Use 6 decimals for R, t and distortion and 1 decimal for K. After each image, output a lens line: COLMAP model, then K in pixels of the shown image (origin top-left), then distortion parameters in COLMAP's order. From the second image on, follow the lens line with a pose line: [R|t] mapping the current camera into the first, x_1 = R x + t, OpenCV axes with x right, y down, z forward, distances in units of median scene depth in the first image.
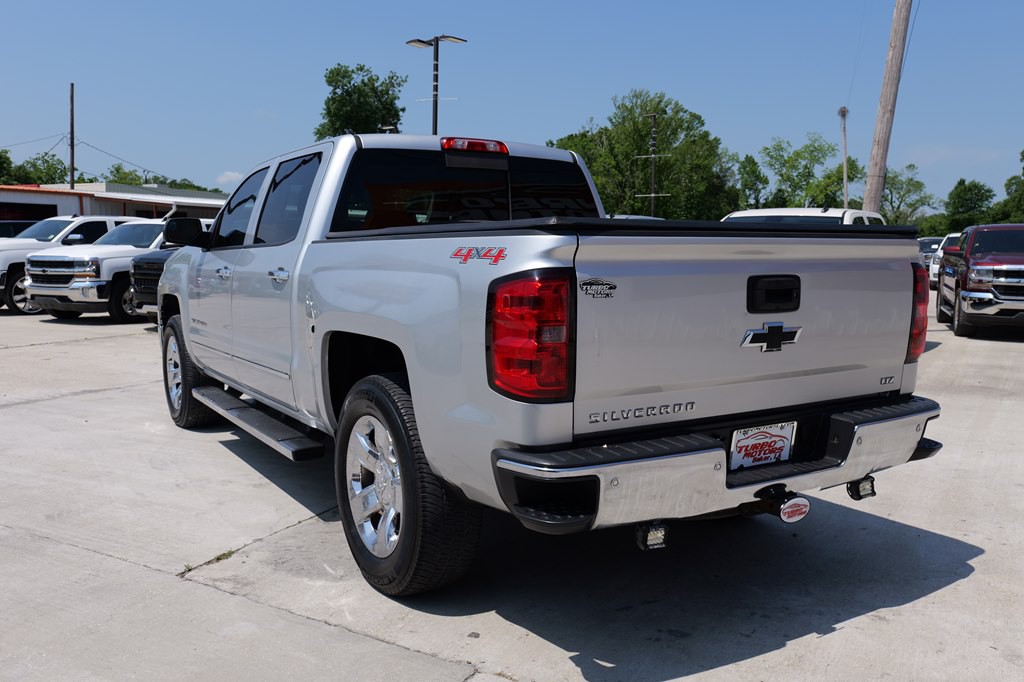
lens RADIAL K [[884.7, 0, 495.4], [0, 884.7, 339.6], [0, 0, 1]] dist [0.008536, 0.000660]
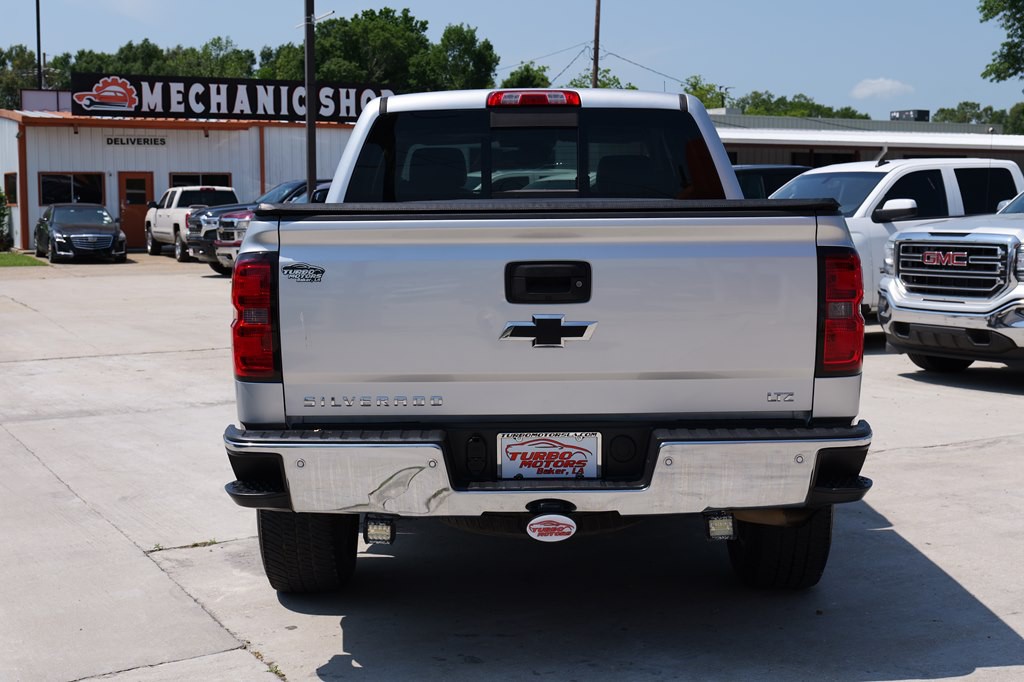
lens RADIAL K [[1489.9, 0, 468.6], [0, 1489.9, 343.0], [0, 0, 1]] dist [0.026311, 0.039234]
pose [[0.839123, 0.039775, -0.542486, 0.229343], [-0.044856, 0.998986, 0.003862, 0.001424], [0.542089, 0.021093, 0.840056, -0.062979]]
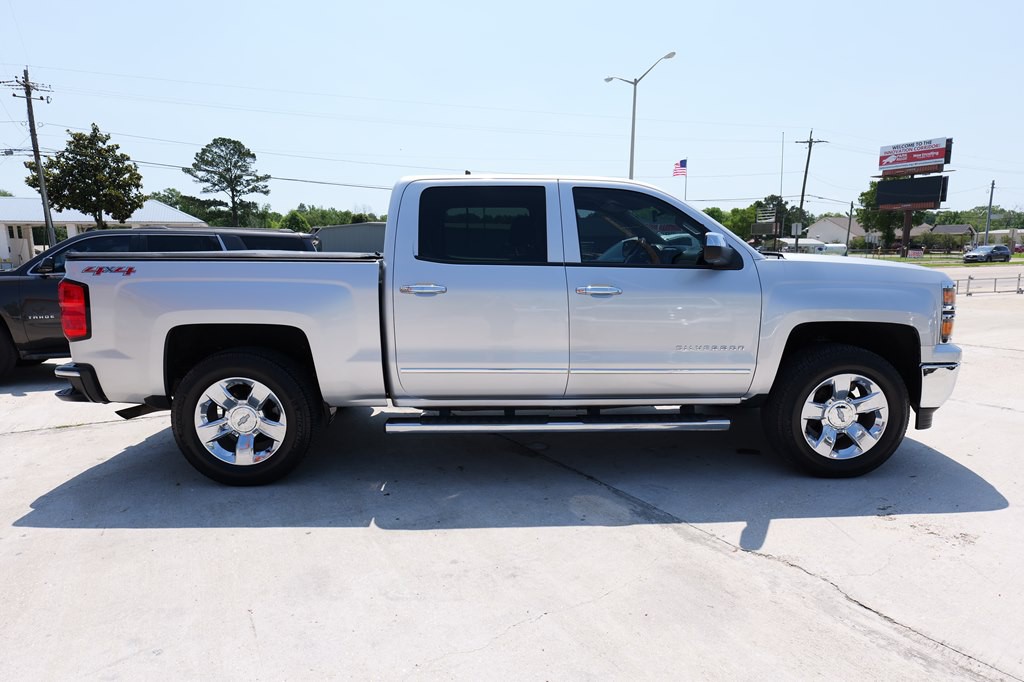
lens RADIAL K [[596.4, 0, 511.5], [0, 596.4, 329.6], [0, 0, 1]] dist [-0.005336, -0.000731]
pose [[-0.519376, 0.110023, -0.847434, 0.243435], [-0.085427, 0.980025, 0.179594, -0.062535], [0.850265, 0.165670, -0.499602, 0.551641]]
